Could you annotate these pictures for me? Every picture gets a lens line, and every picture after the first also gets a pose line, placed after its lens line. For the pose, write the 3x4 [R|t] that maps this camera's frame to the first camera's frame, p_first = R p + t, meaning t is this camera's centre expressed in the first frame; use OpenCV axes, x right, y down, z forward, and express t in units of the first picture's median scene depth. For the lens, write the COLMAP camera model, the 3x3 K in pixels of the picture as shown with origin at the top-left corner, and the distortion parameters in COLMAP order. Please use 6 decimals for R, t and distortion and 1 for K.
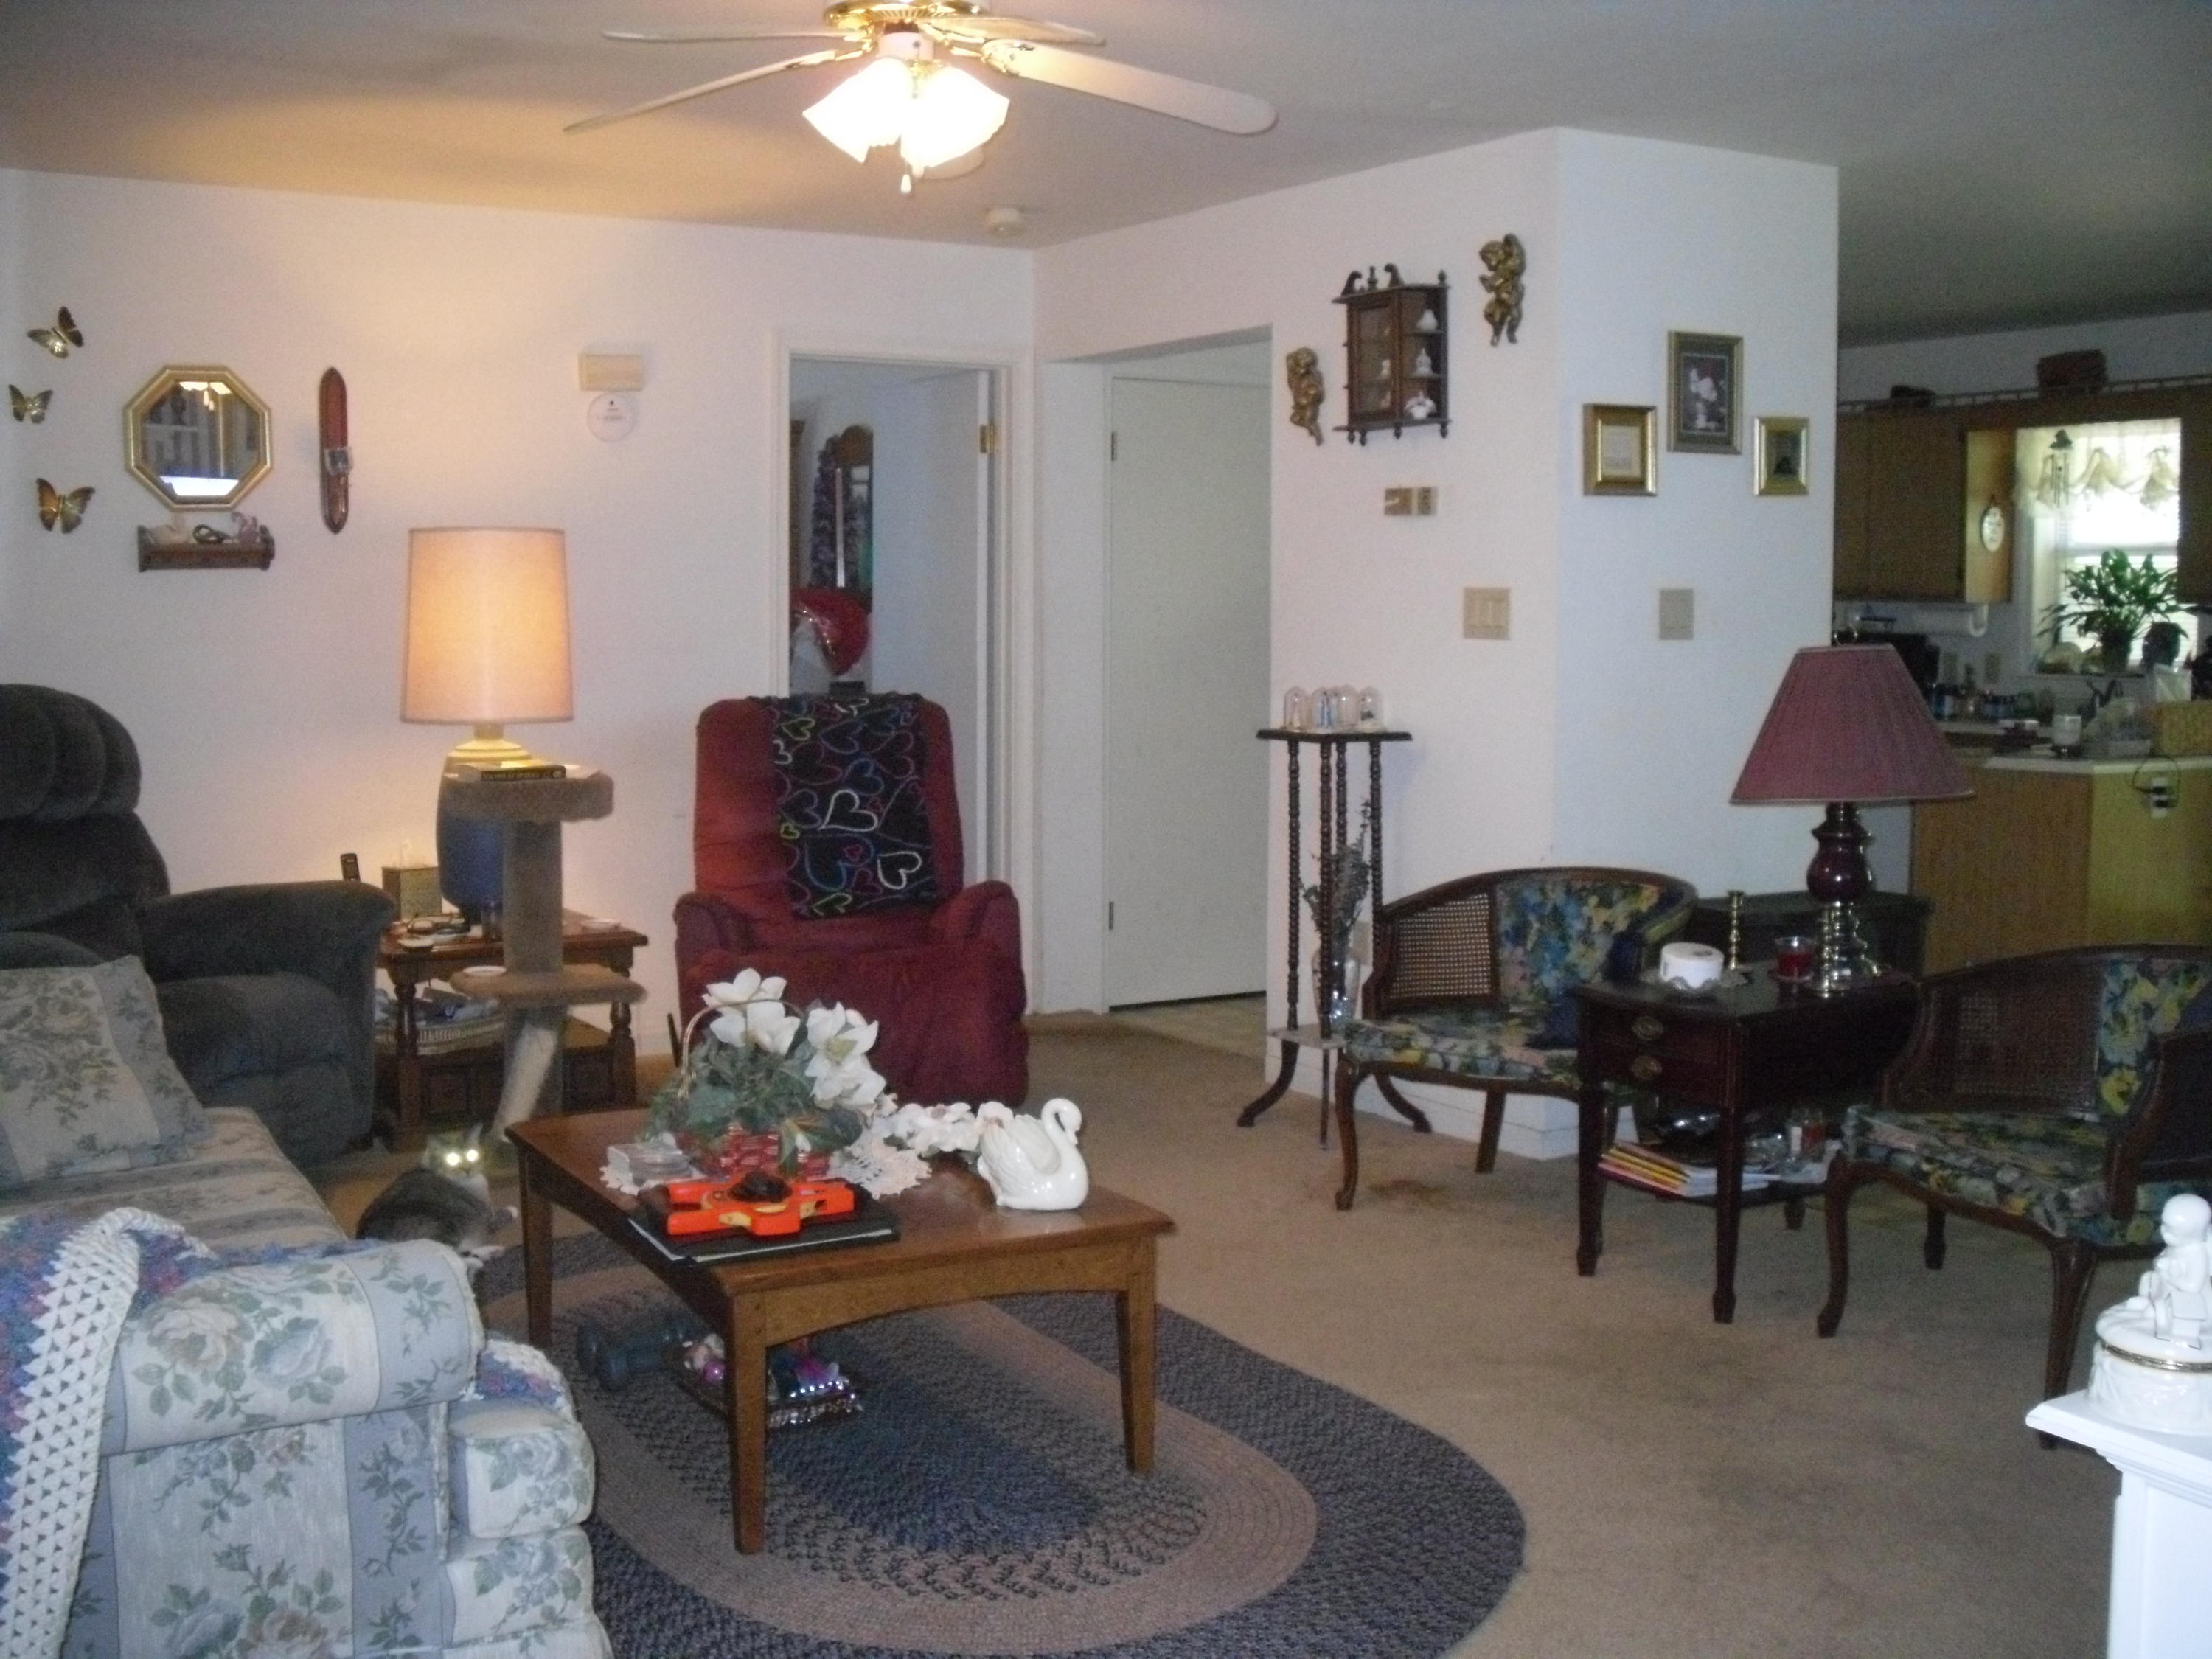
lens RADIAL K [[2371.5, 0, 1106.0], [0, 2371.5, 829.5], [0, 0, 1]] dist [-0.198629, 0.303507]
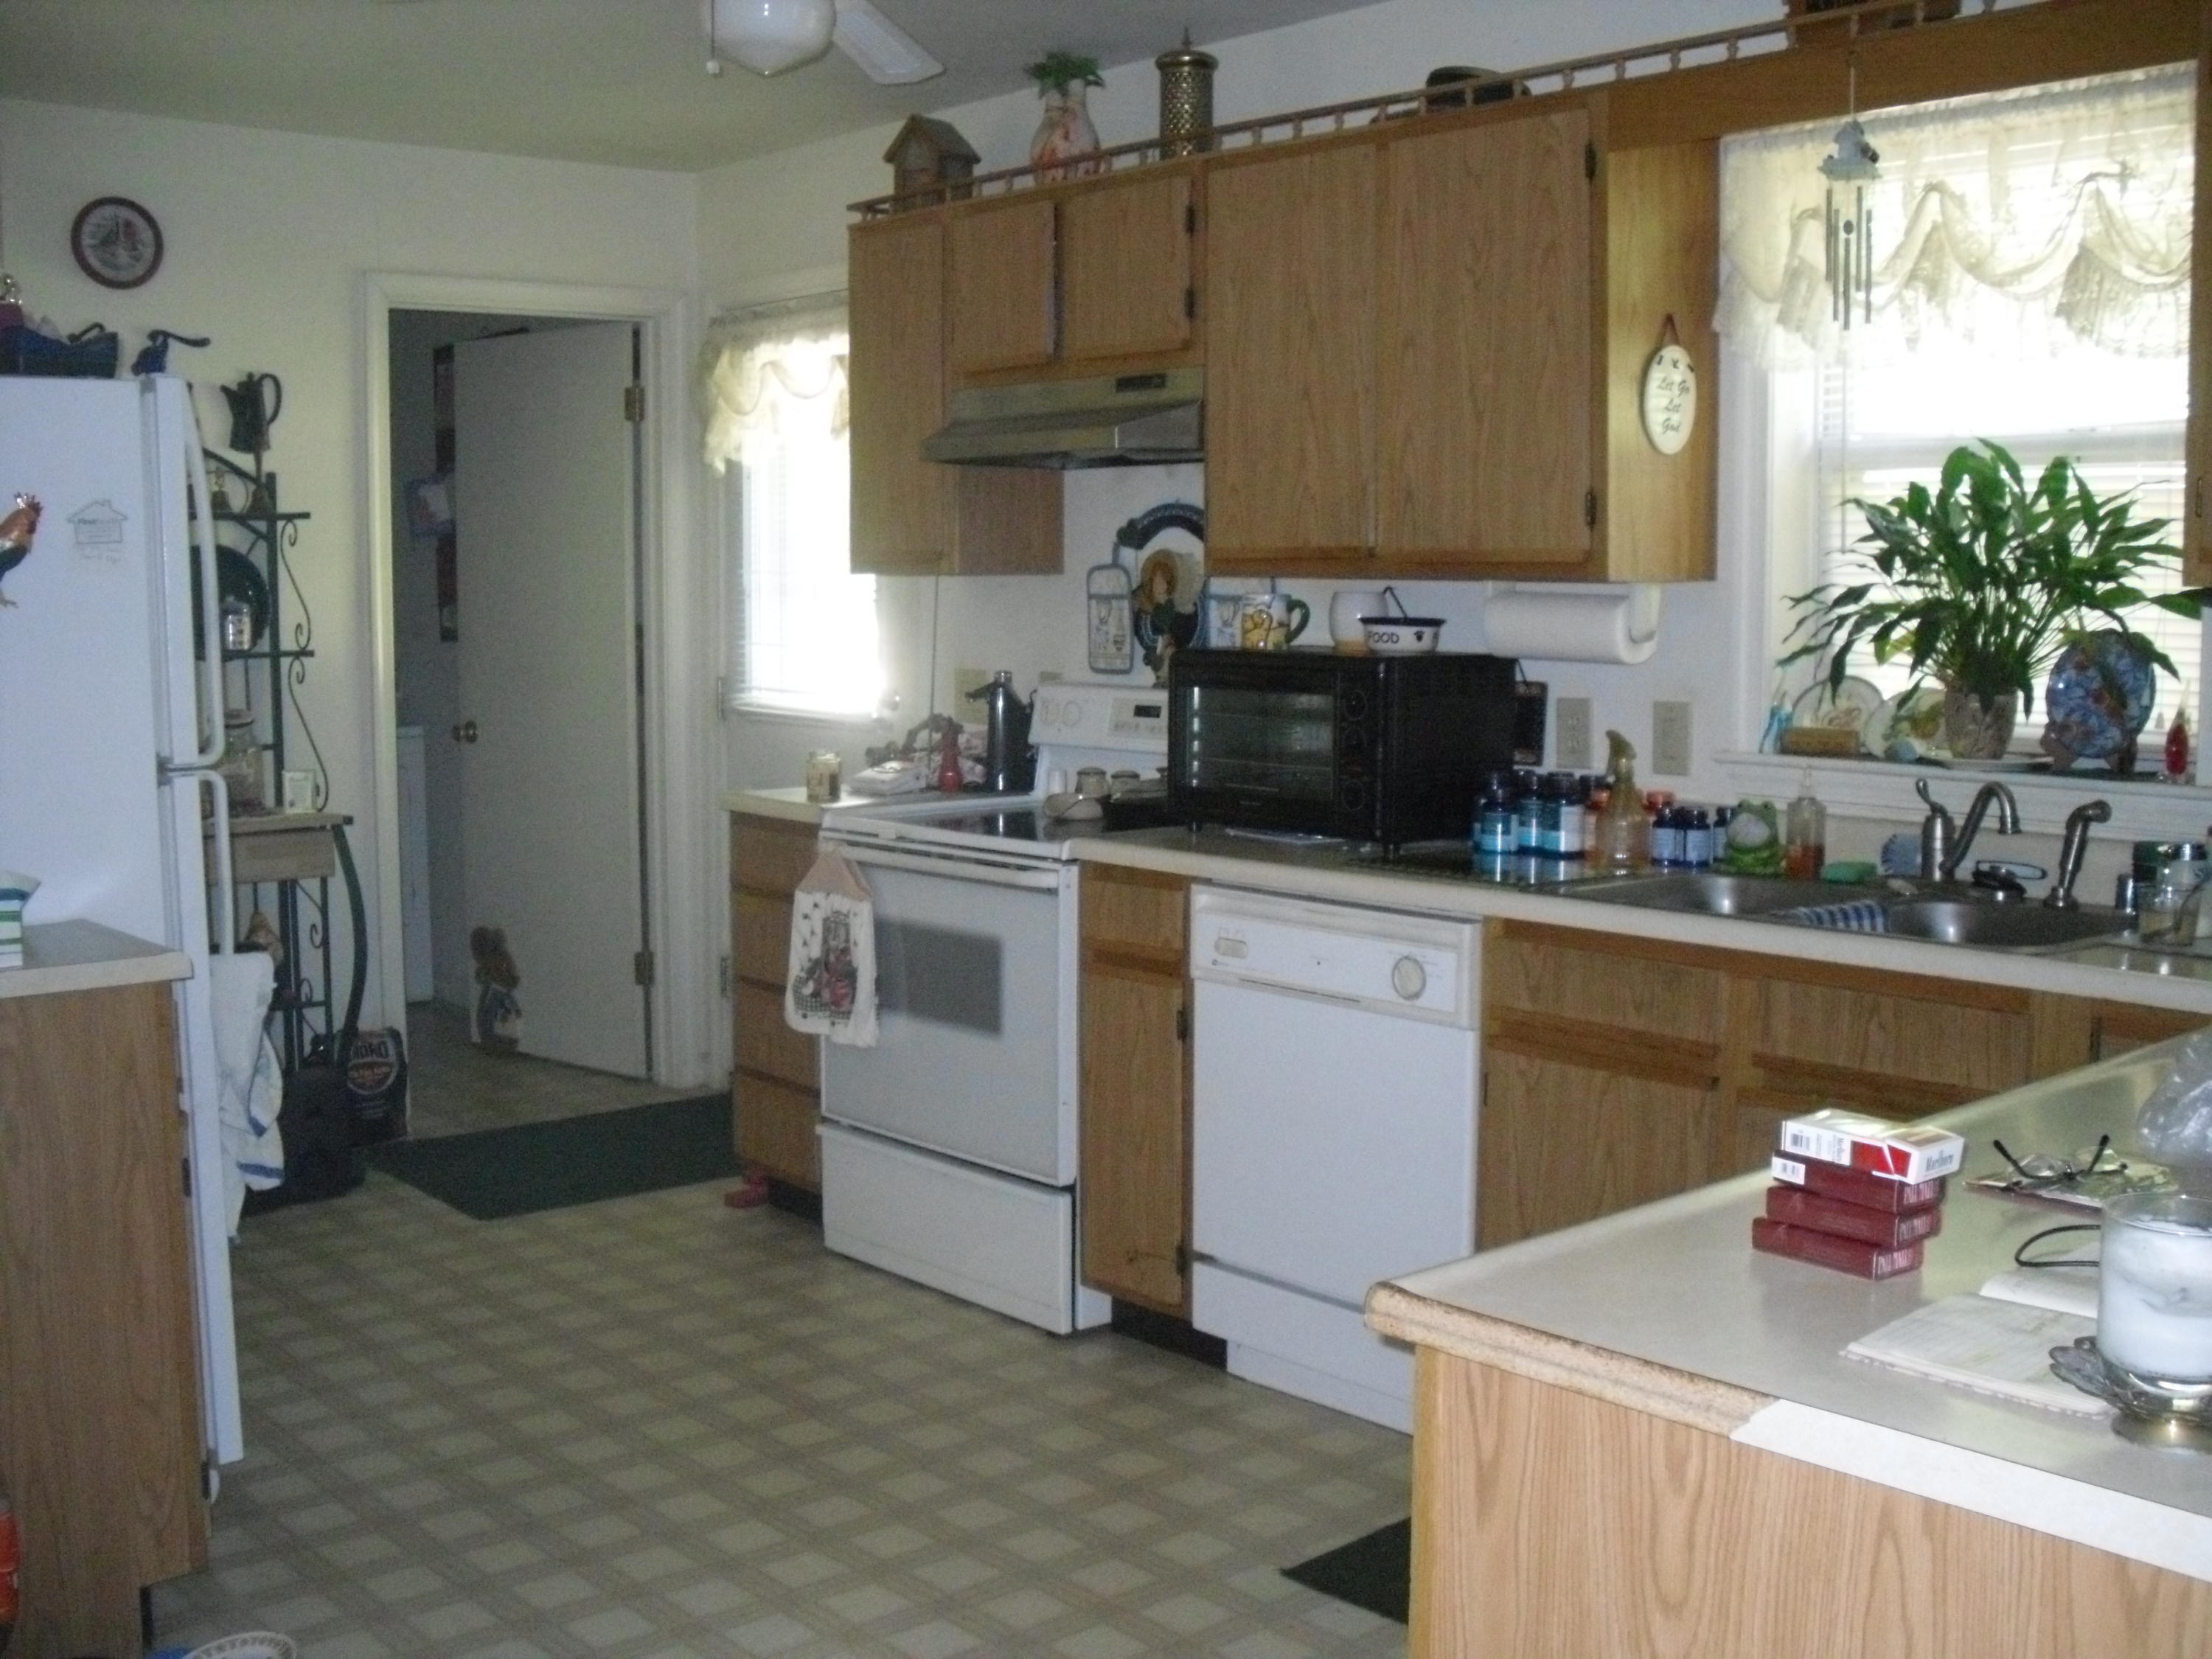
lens RADIAL K [[2371.5, 0, 1106.0], [0, 2371.5, 829.5], [0, 0, 1]] dist [-0.198629, 0.303507]
pose [[0.987651, -0.018079, 0.155626, 0.225464], [0.017205, 0.999828, 0.006961, -0.060465], [-0.155725, -0.004197, 0.987791, 0.624589]]
